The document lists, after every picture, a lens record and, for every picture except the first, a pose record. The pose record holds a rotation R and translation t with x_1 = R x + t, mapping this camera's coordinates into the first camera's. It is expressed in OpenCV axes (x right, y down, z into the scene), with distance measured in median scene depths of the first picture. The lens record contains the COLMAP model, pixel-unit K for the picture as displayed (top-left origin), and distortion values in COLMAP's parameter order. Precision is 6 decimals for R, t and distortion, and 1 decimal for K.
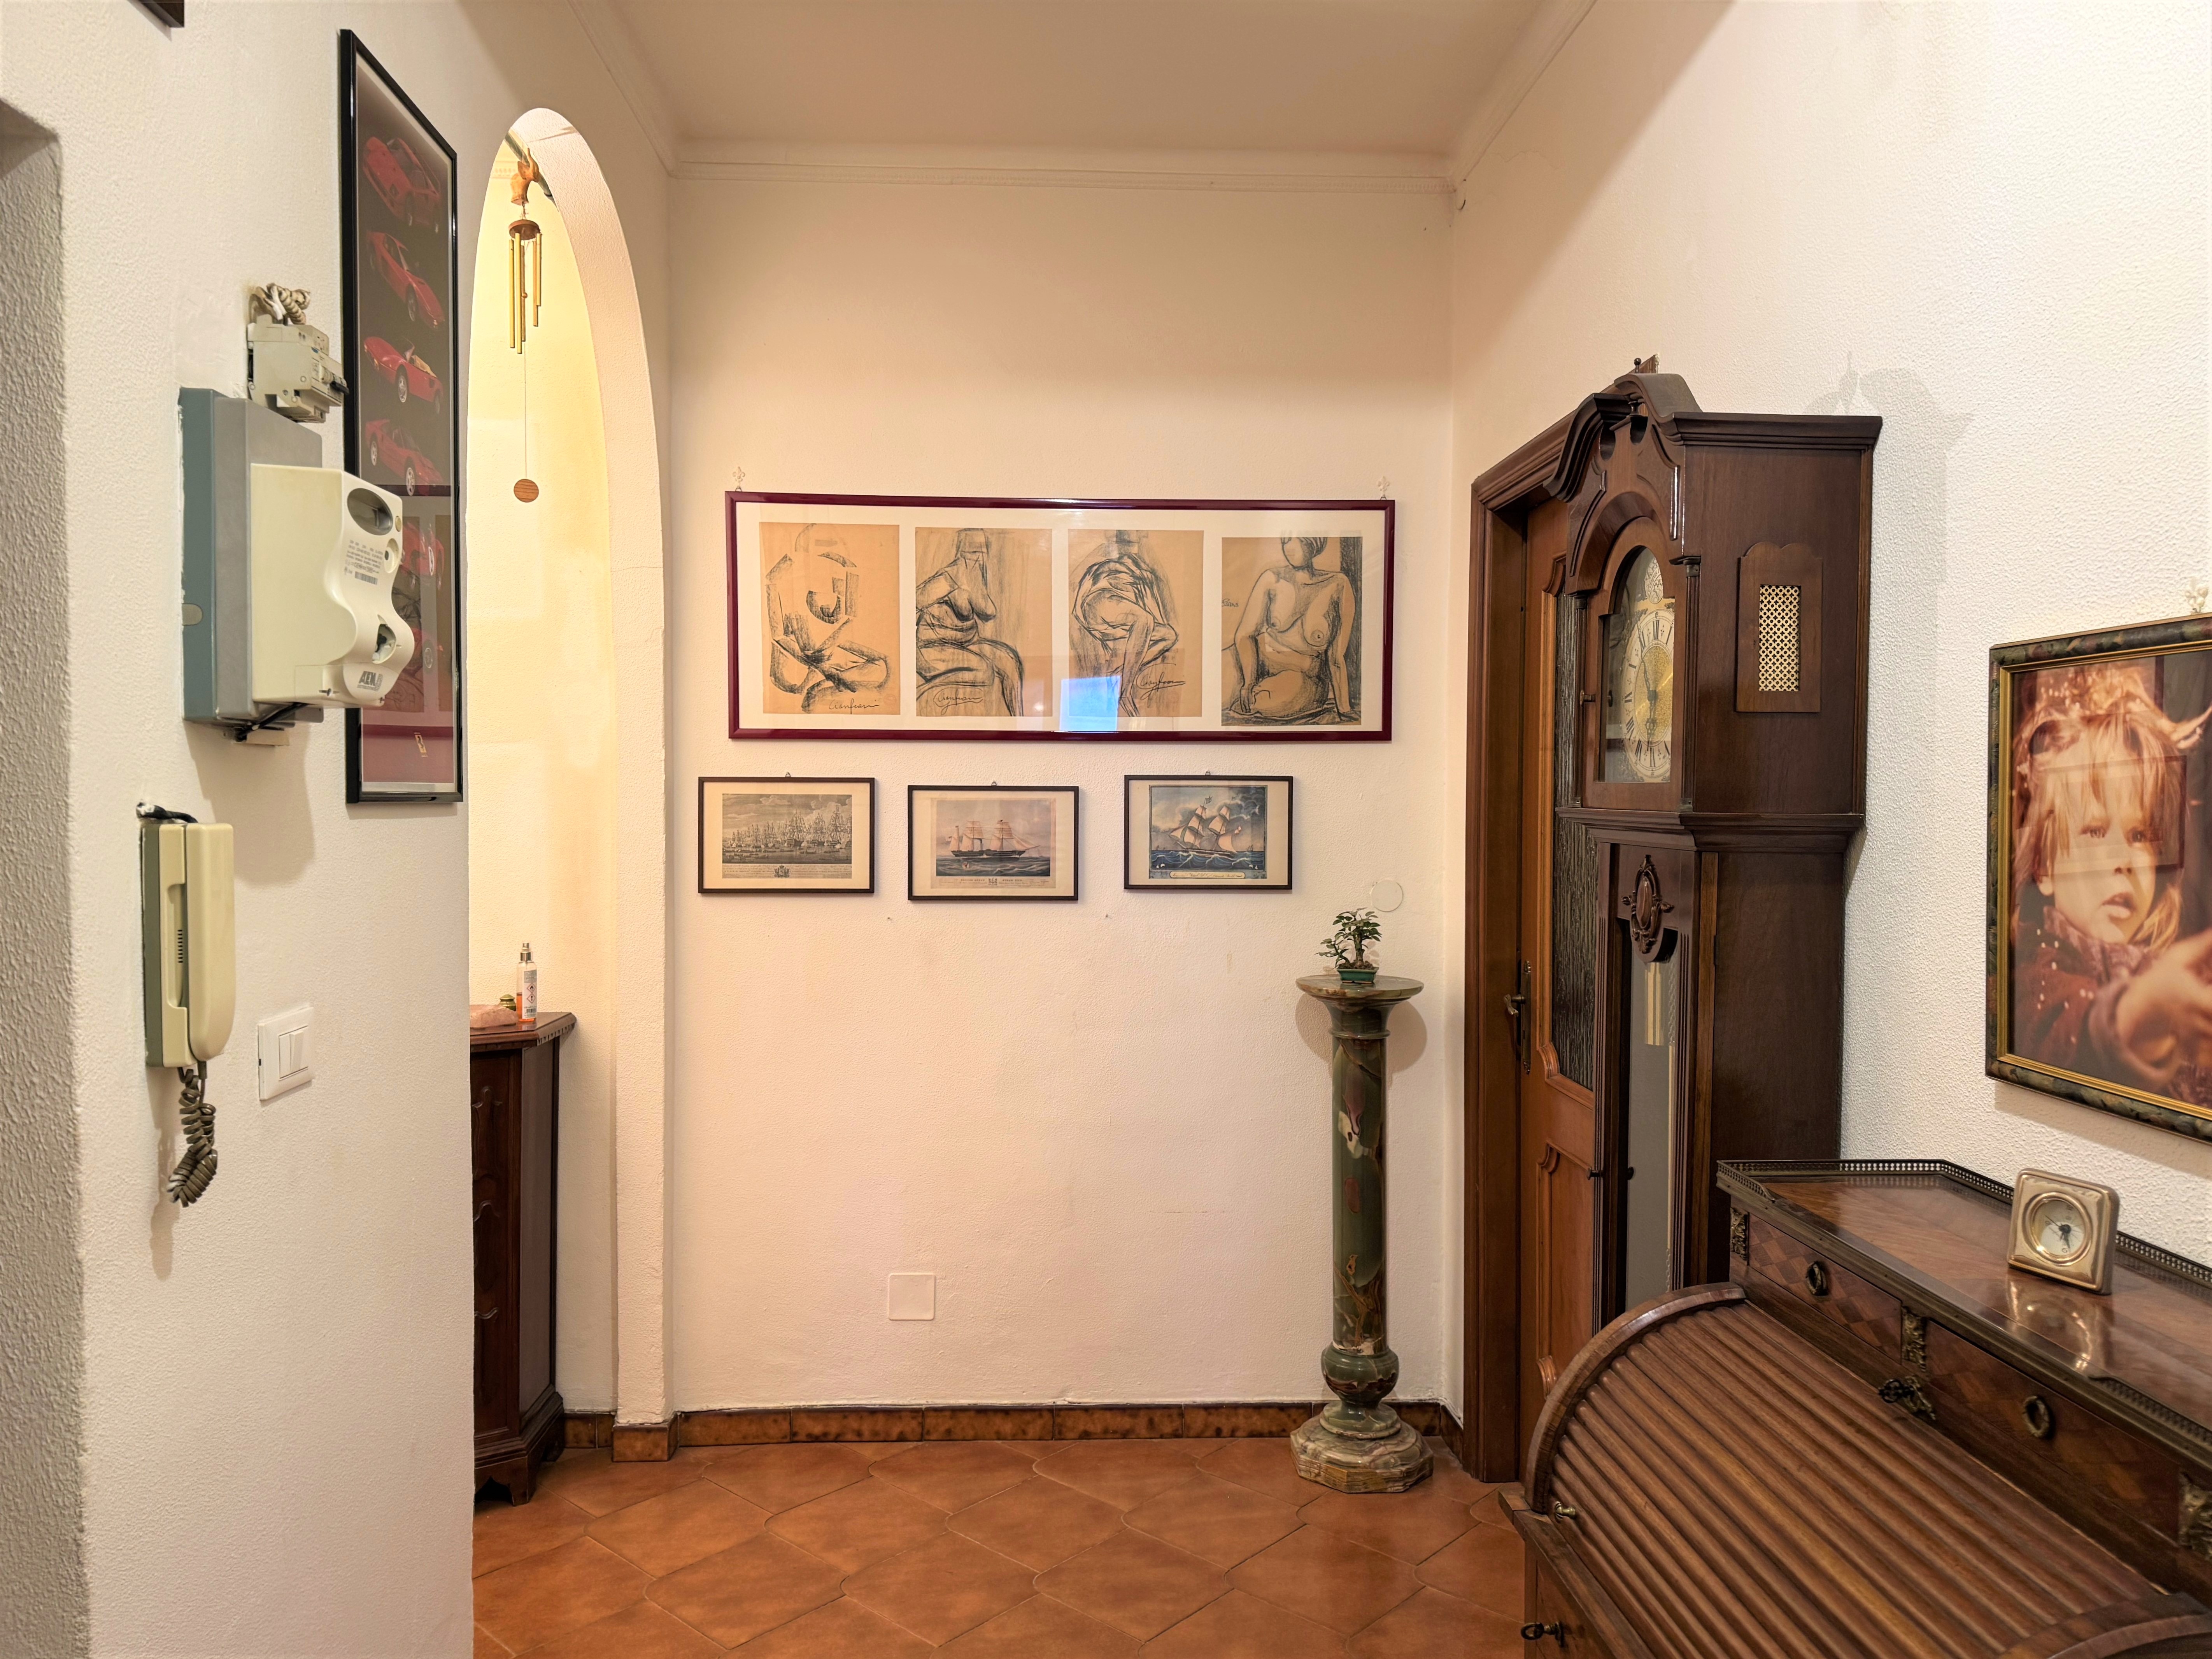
lens RADIAL K [[1557.8, 0, 1097.2], [0, 1557.8, 830.4], [0, 0, 1]] dist [0.014351, -0.015327]
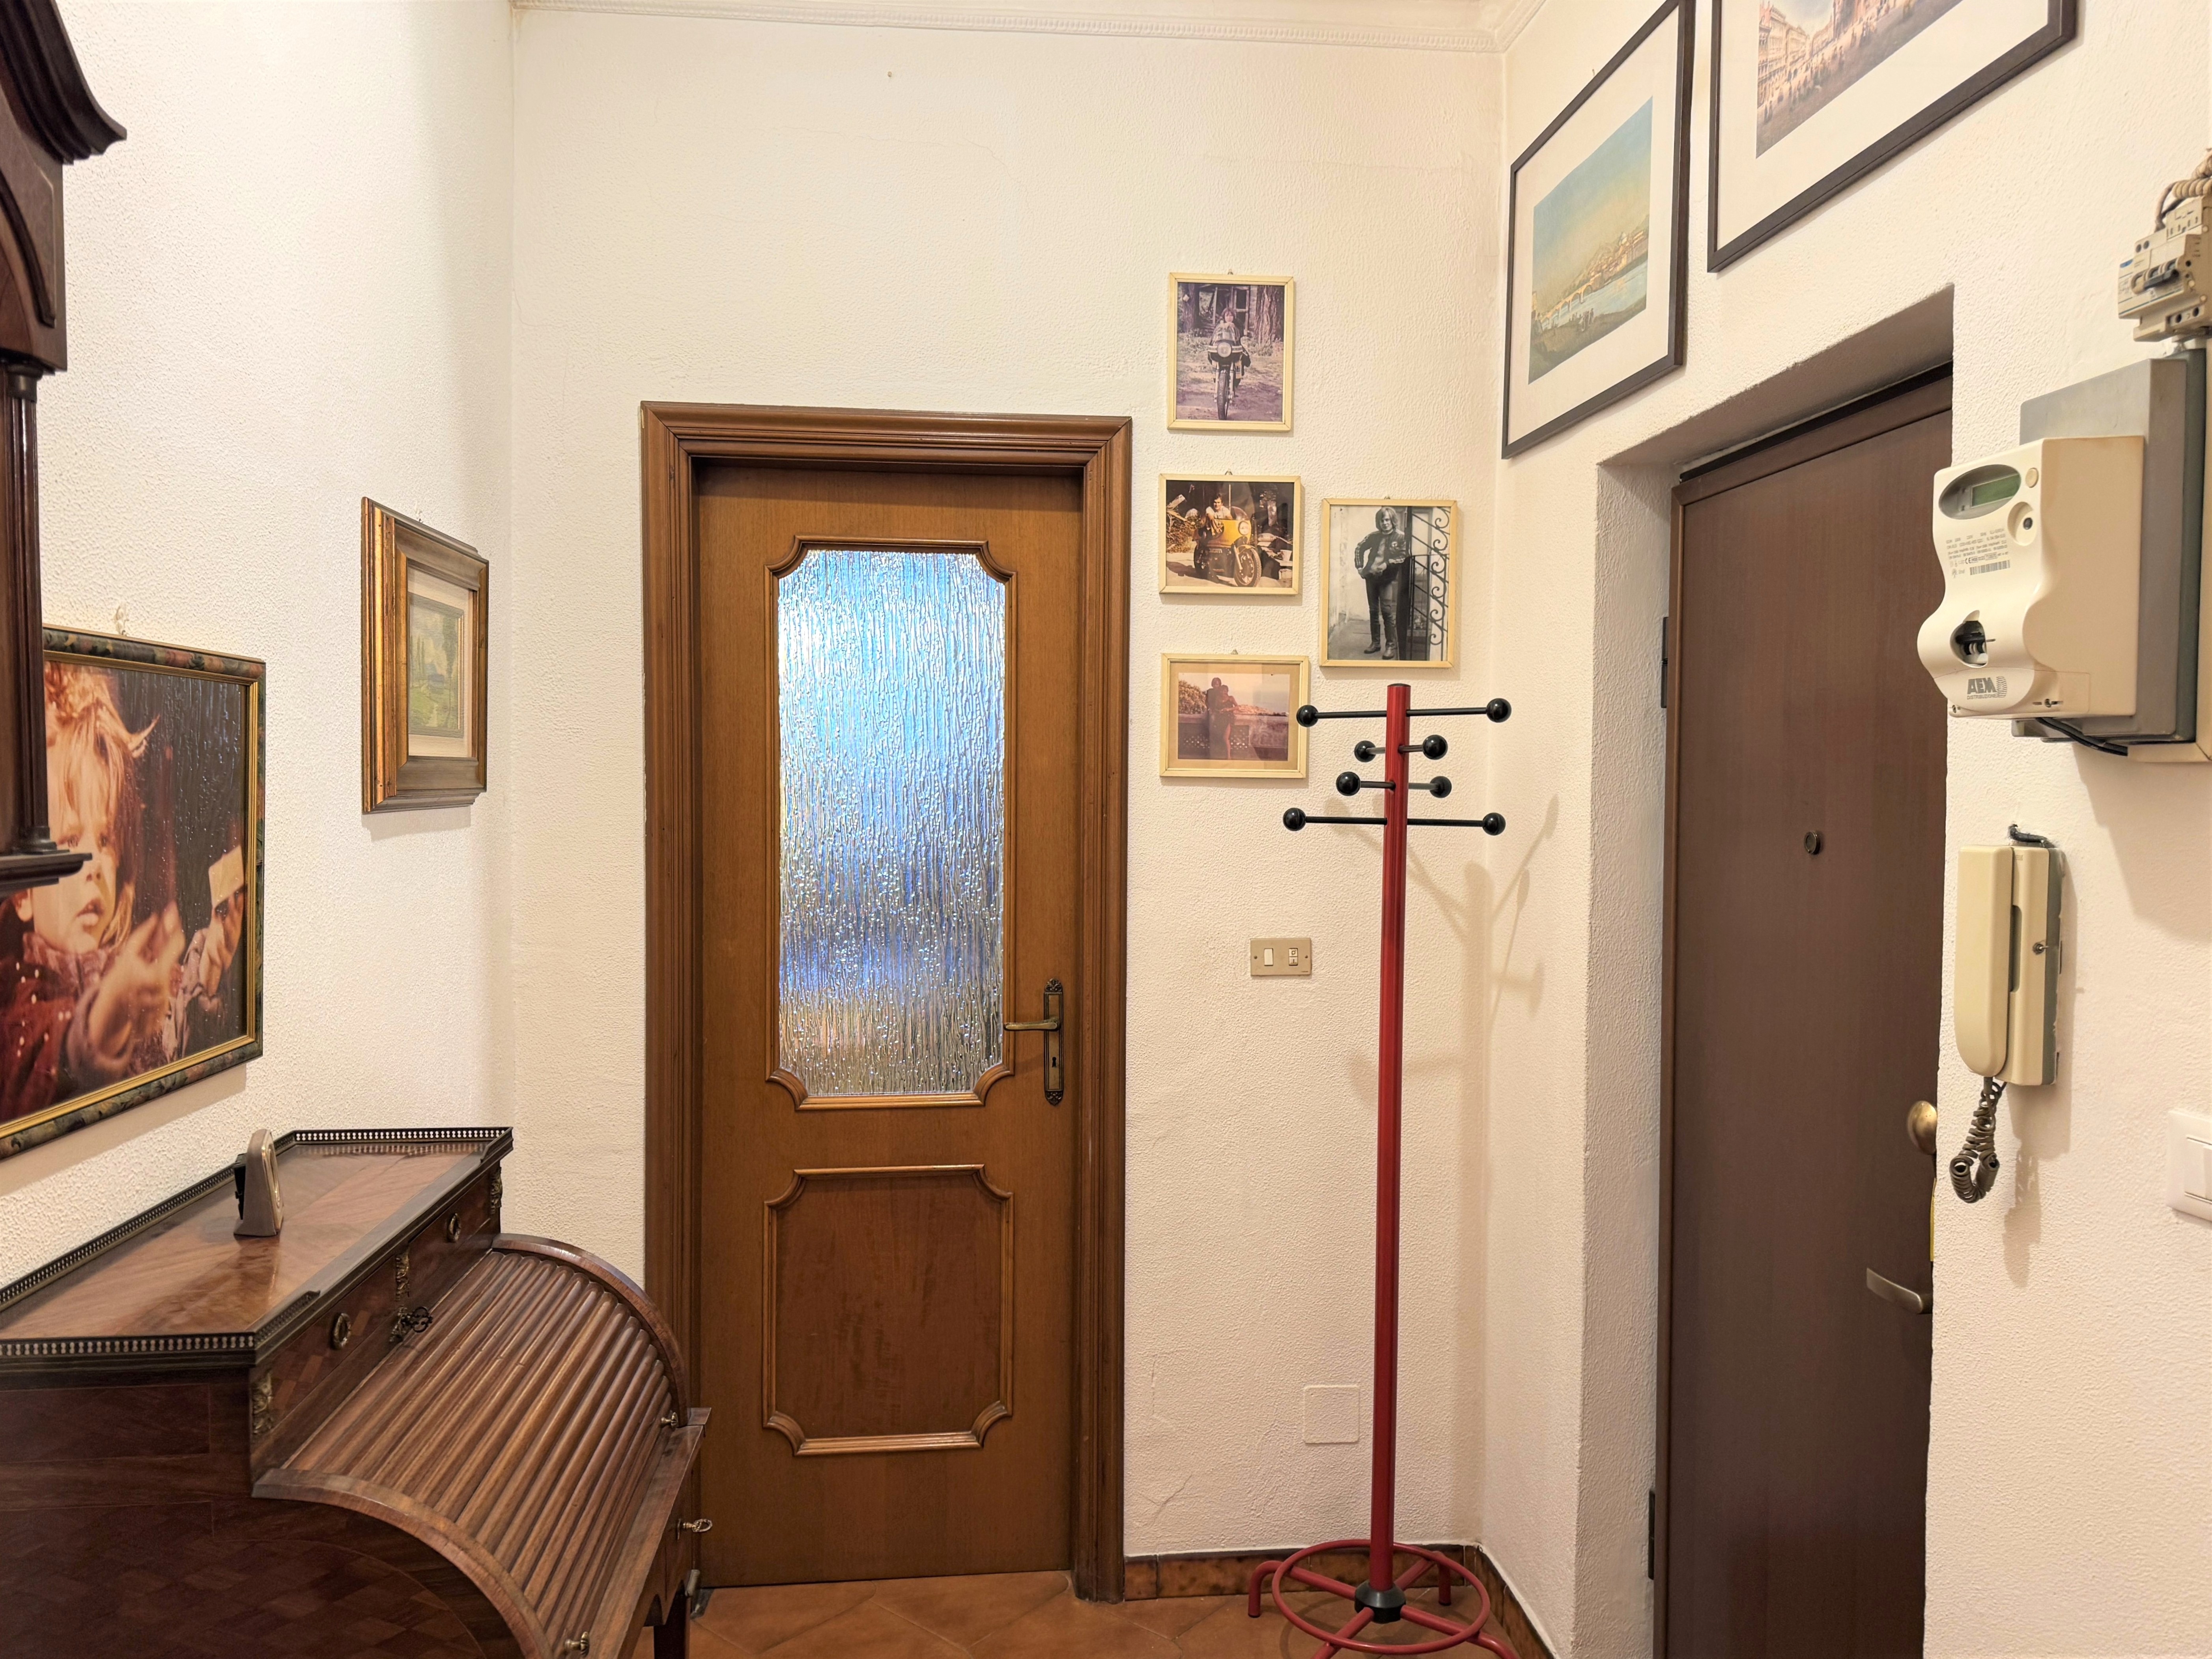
lens RADIAL K [[1557.9, 0, 1101.5], [0, 1557.9, 824.6], [0, 0, 1]] dist [0.014351, -0.015327]
pose [[-0.999017, -0.008014, -0.043597, 0.056745], [-0.010623, 0.998146, 0.059936, -0.073683], [0.043036, 0.060340, -0.997250, 2.006363]]
